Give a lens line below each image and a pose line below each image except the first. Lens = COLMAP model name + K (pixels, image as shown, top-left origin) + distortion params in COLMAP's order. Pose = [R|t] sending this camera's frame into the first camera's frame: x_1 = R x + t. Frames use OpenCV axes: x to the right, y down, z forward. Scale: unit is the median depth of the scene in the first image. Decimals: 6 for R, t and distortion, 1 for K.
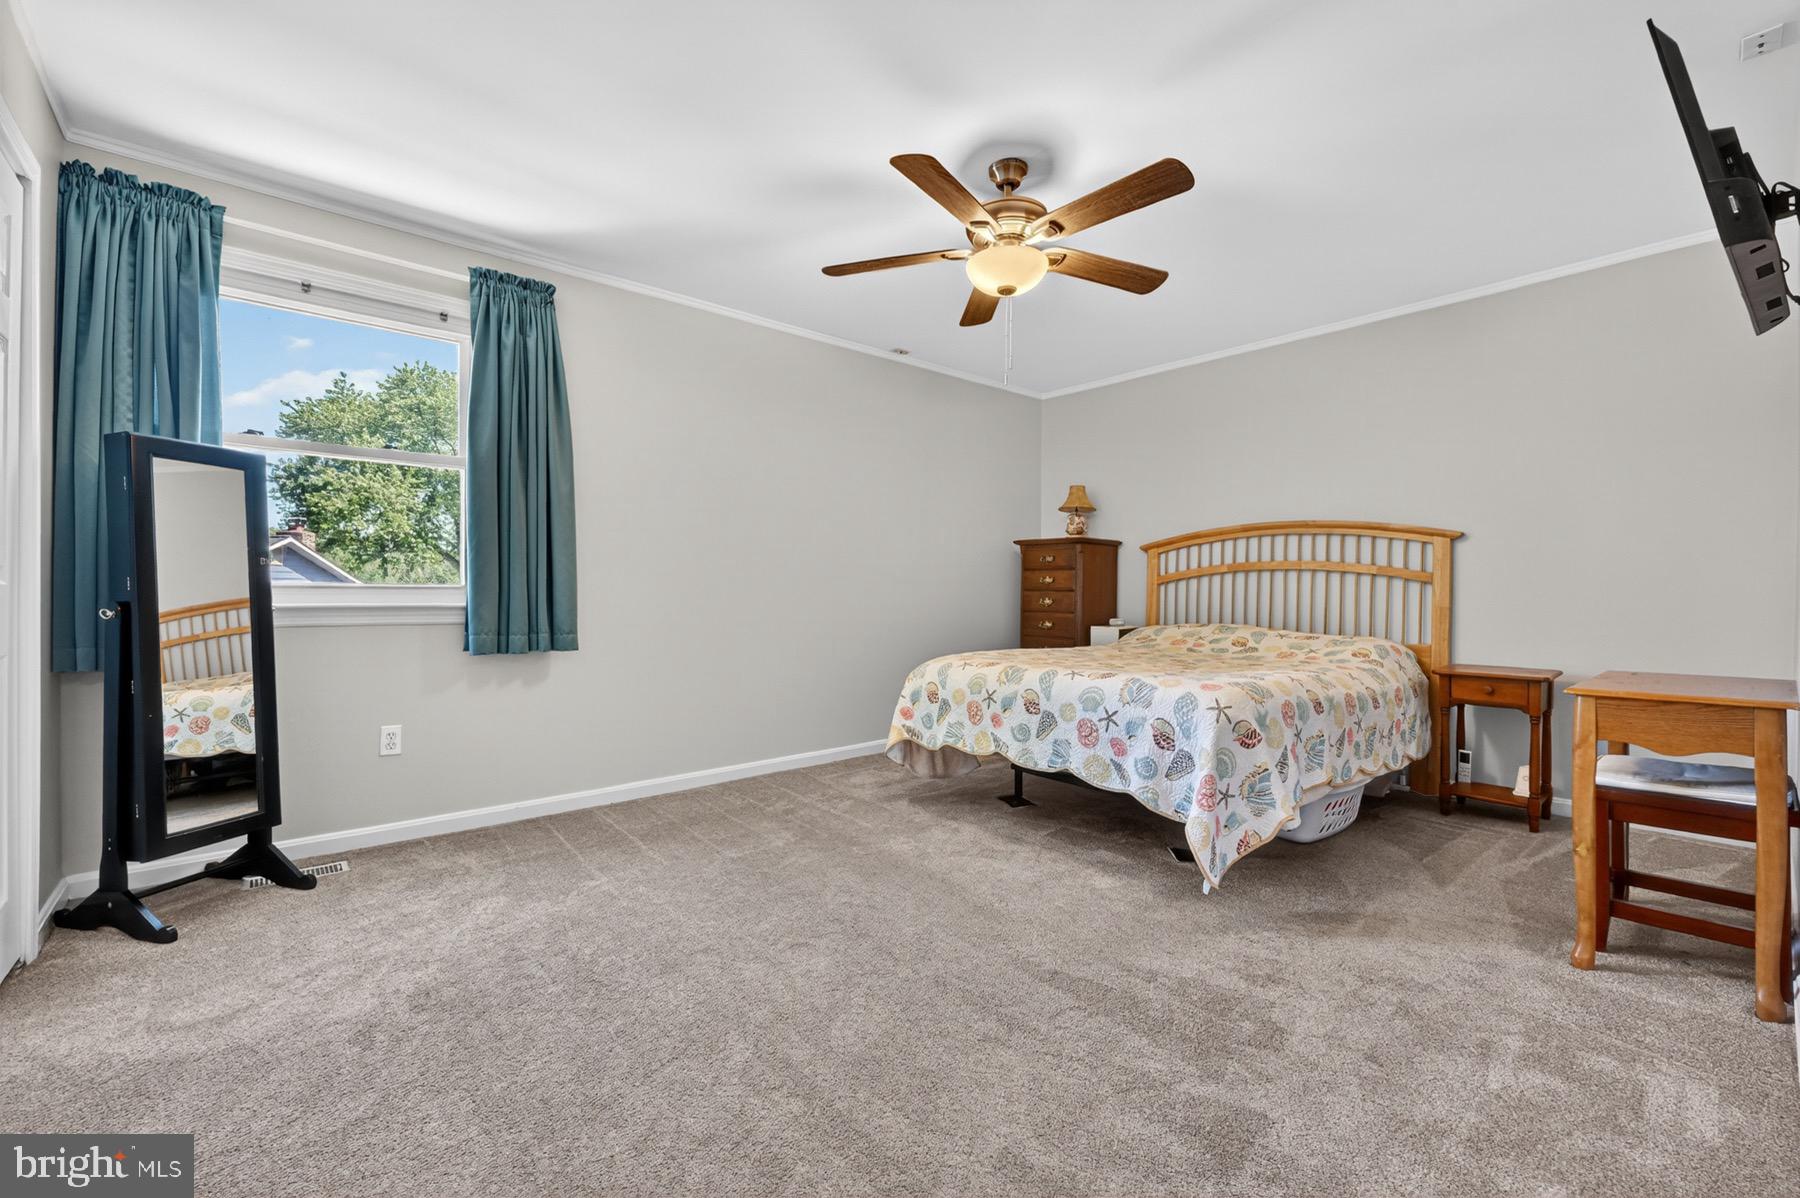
lens RADIAL K [[716.9, 0, 897.6], [0, 716.9, 597.4], [0, 0, 1]] dist [0.001364, 0.000218]
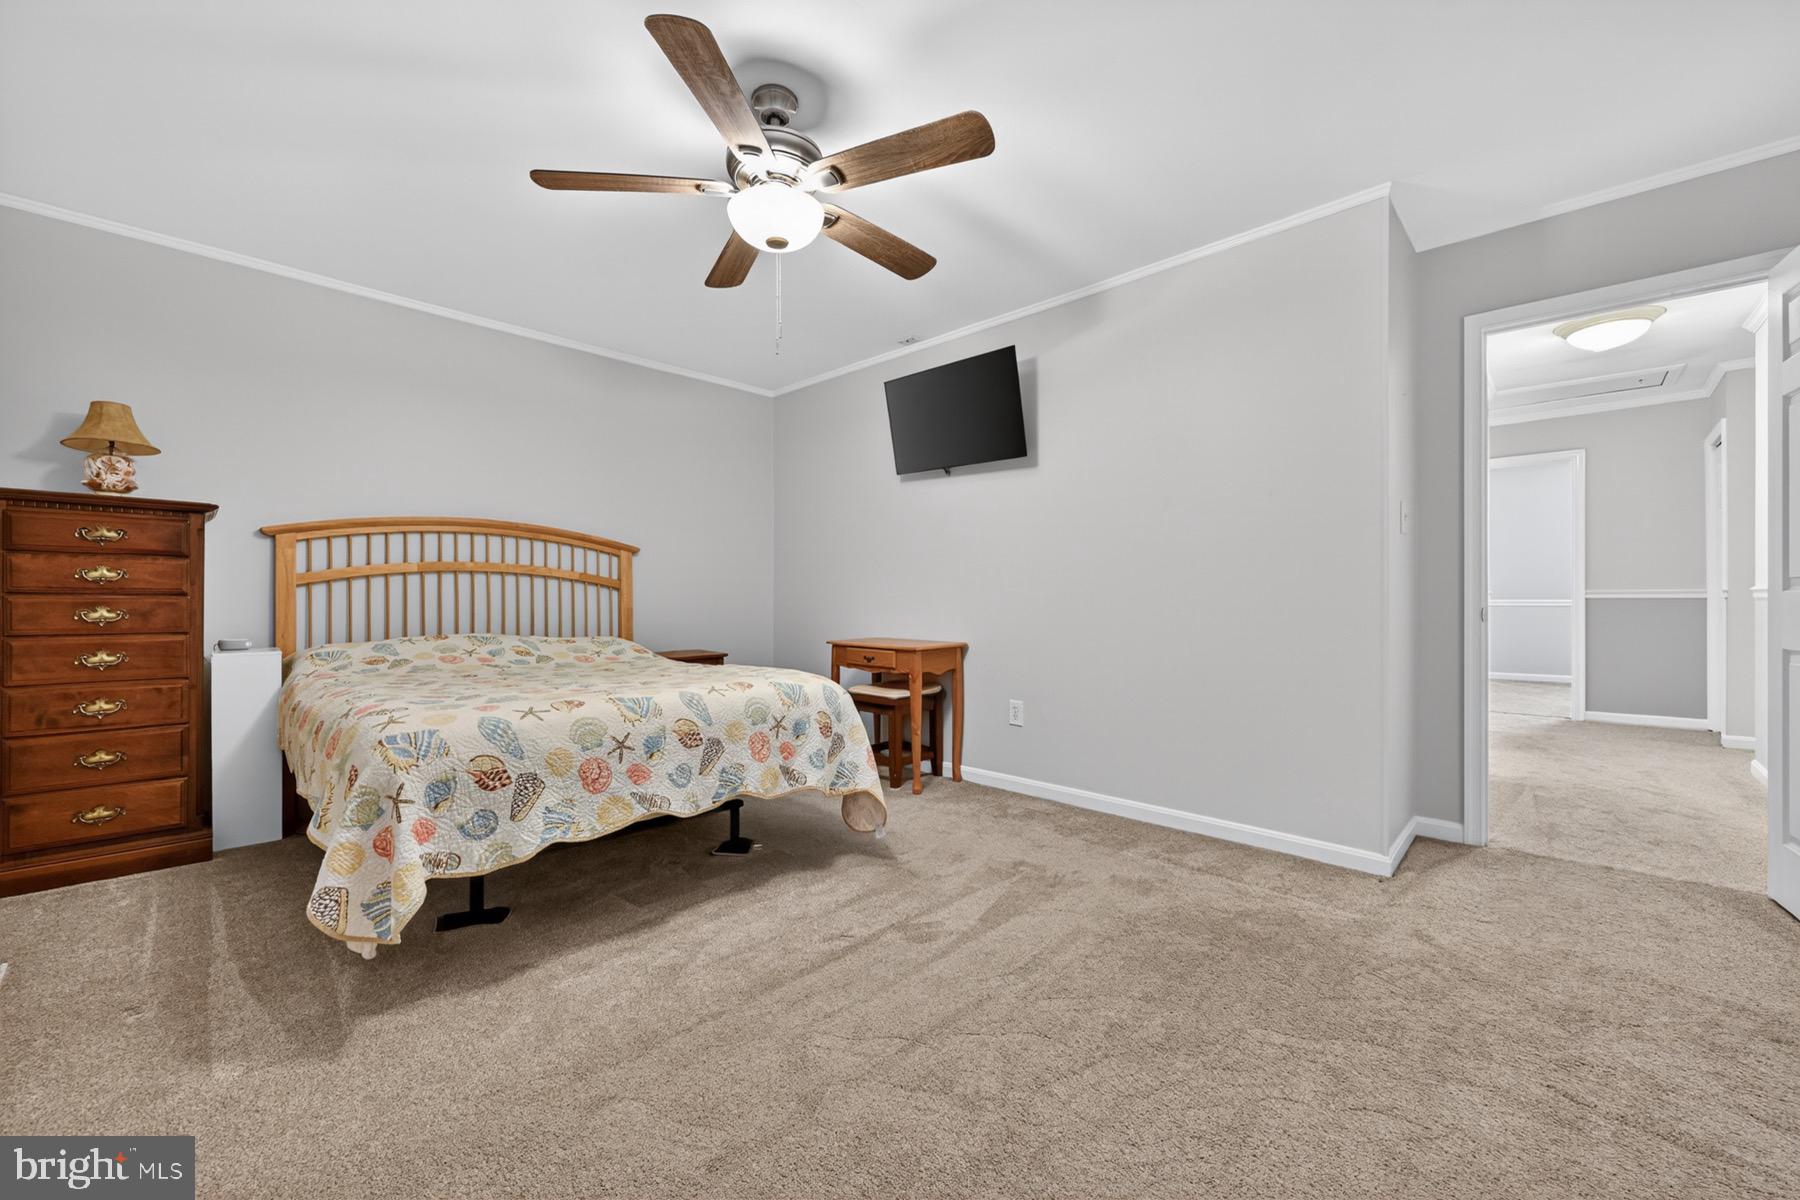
lens RADIAL K [[716.9, 0, 897.6], [0, 716.9, 598.4], [0, 0, 1]] dist [0.001364, 0.000218]
pose [[-0.089454, -0.003366, 0.995985, -0.616996], [0.007422, 0.999964, 0.004046, -0.006985], [-0.995963, 0.007754, -0.089426, 0.813601]]
